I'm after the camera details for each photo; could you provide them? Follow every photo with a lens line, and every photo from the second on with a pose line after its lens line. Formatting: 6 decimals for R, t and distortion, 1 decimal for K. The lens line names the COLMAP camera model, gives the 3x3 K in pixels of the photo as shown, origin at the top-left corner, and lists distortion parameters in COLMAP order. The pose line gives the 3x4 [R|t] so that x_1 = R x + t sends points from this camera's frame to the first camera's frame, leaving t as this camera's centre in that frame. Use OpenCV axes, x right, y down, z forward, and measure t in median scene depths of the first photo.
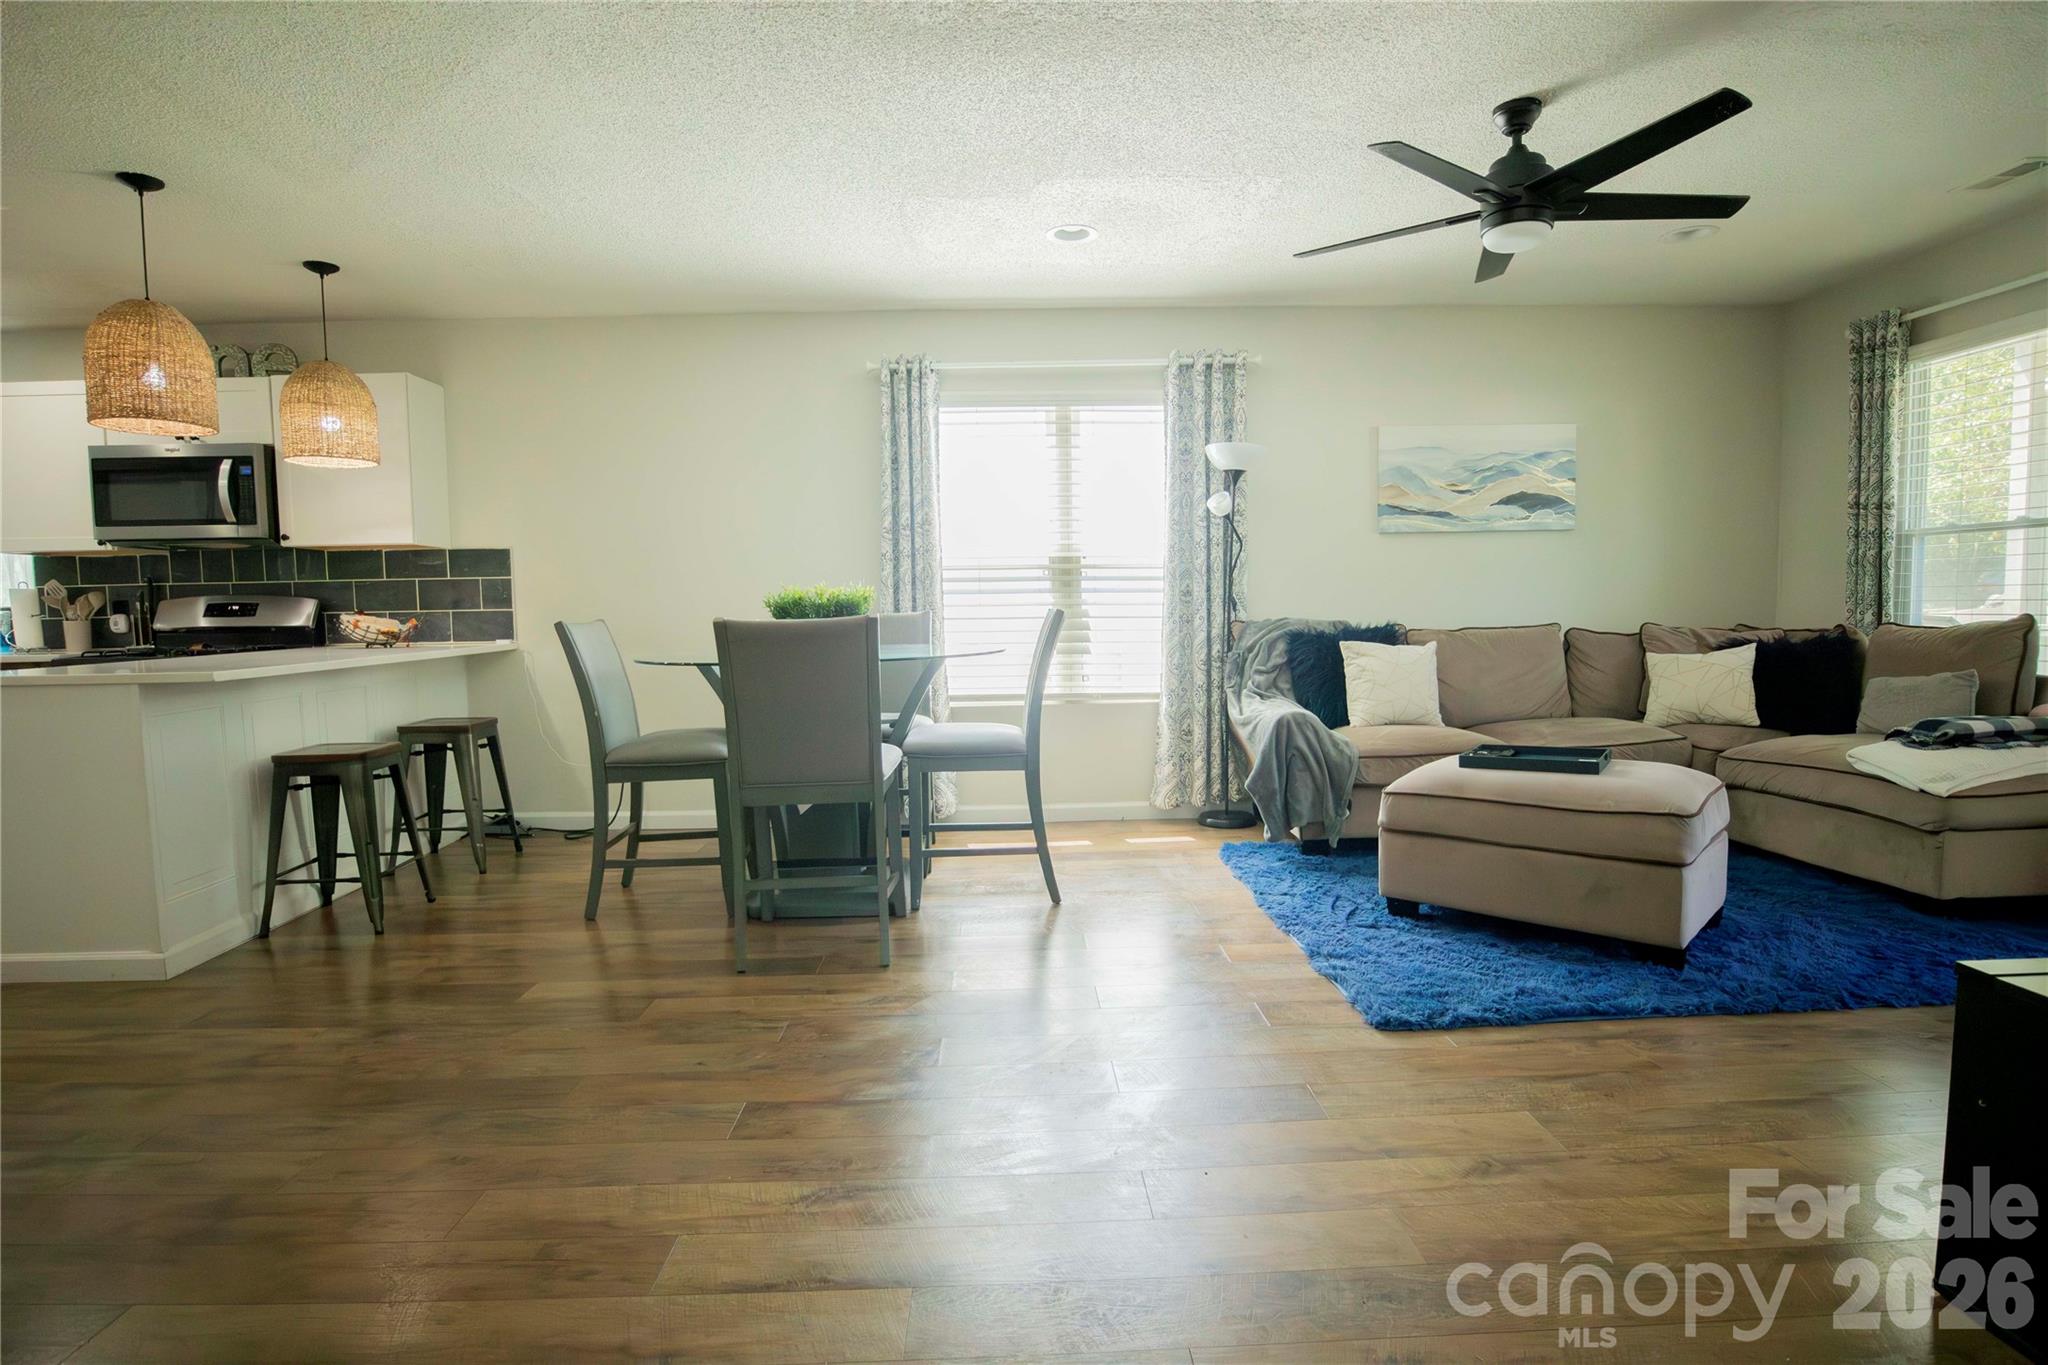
lens RADIAL K [[1033.0, 0, 1026.8], [0, 1033.0, 689.6], [0, 0, 1]] dist [-0.028759, 0.002348]
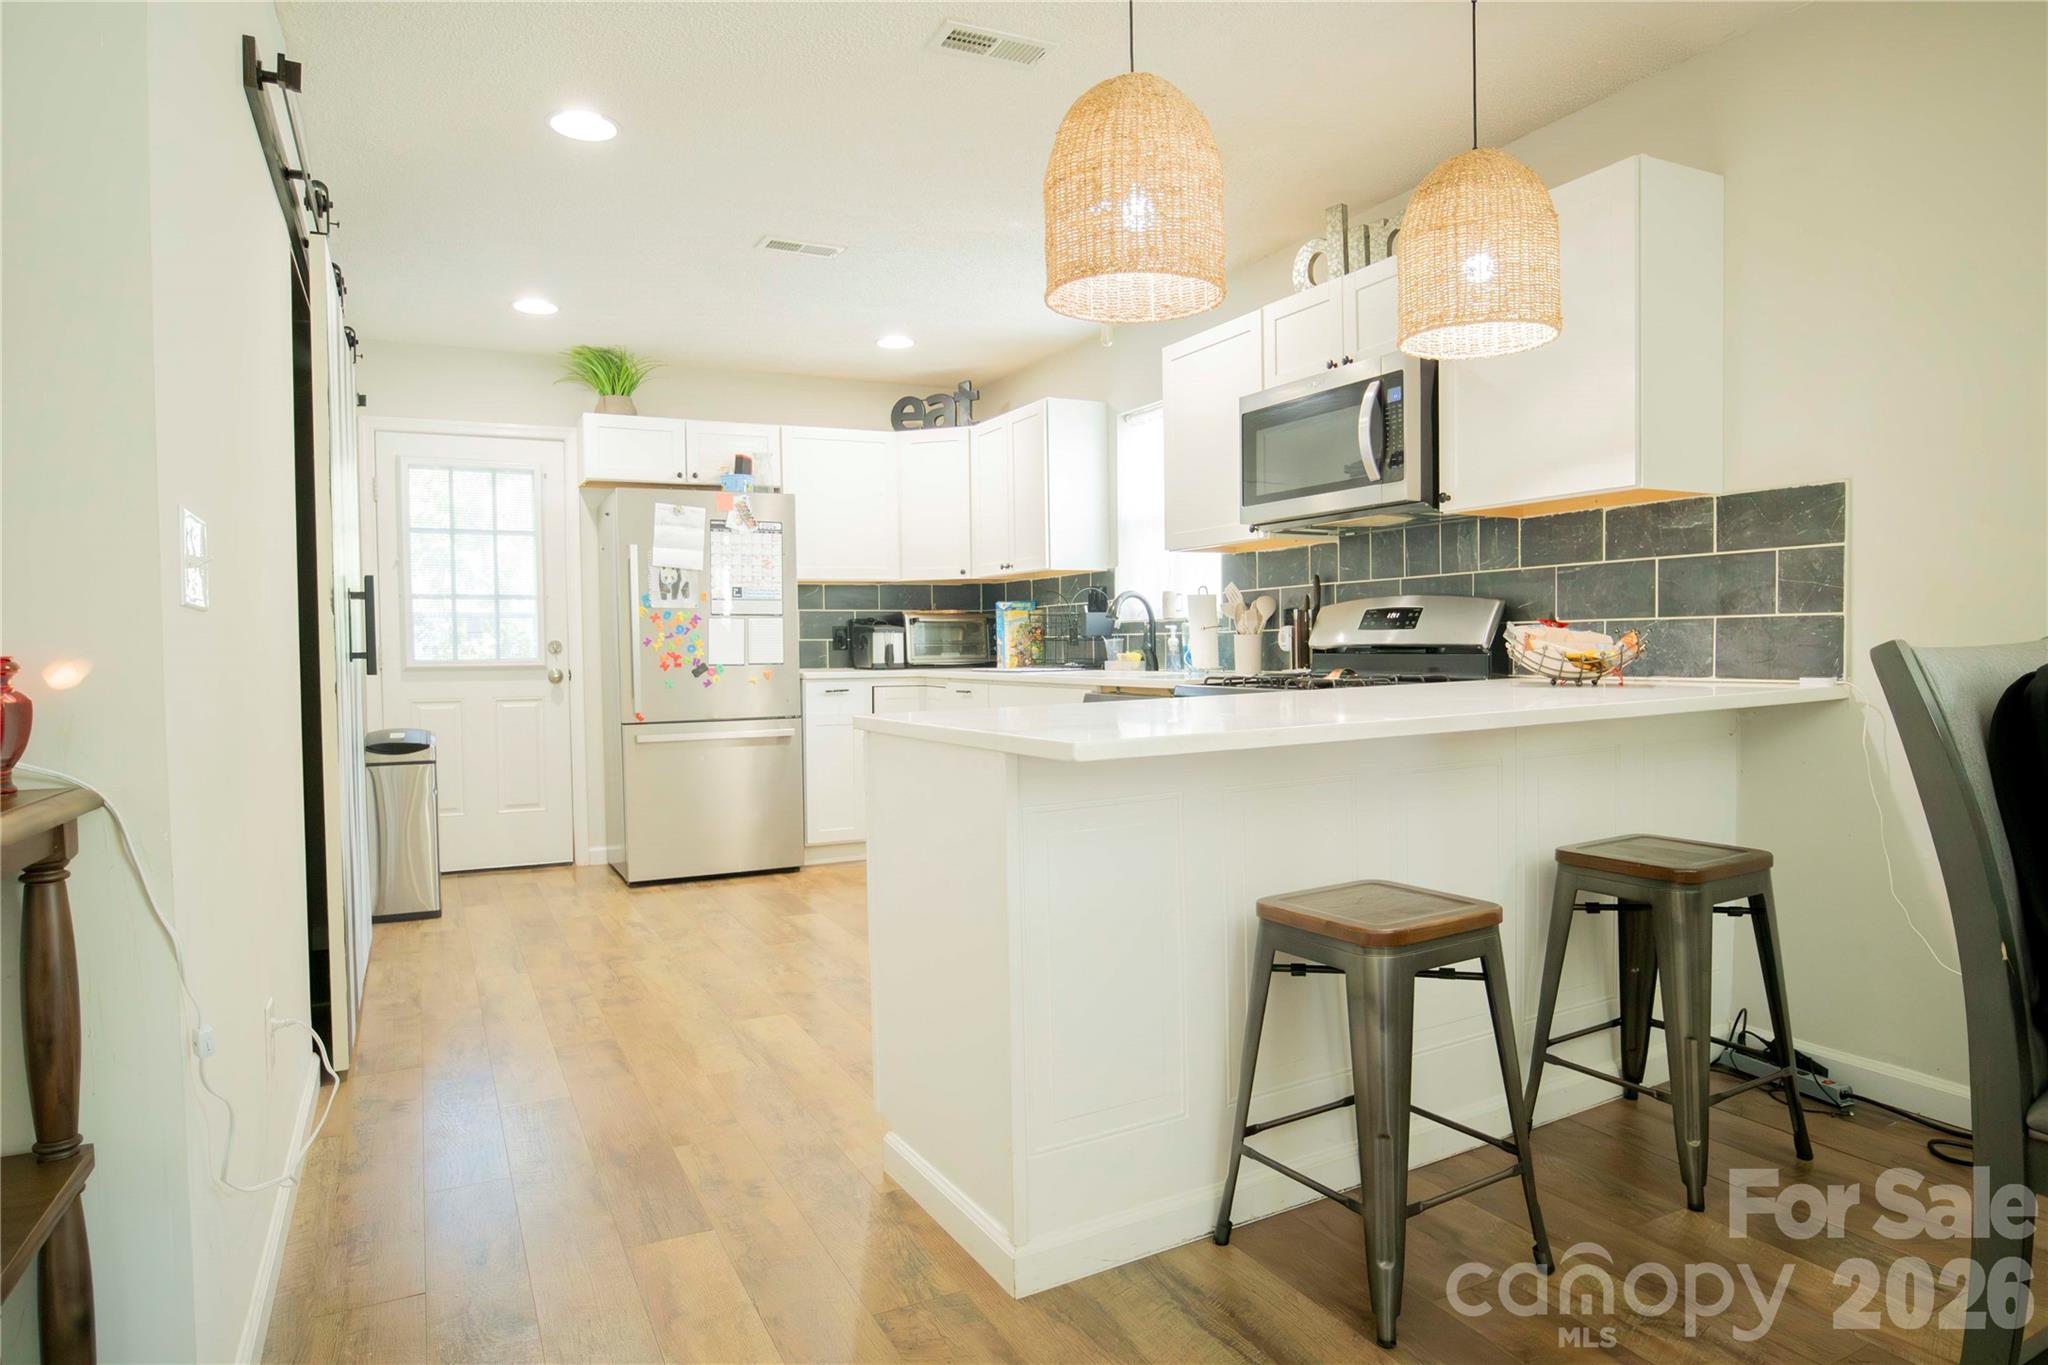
lens RADIAL K [[1212.2, 0, 1020.0], [0, 1212.2, 687.9], [0, 0, 1]] dist [-0.030726, 0.001251]
pose [[0.426307, 0.039158, -0.903731, -0.181684], [-0.061710, 0.997994, 0.014132, -0.030783], [0.902471, 0.049745, 0.427868, 0.461584]]
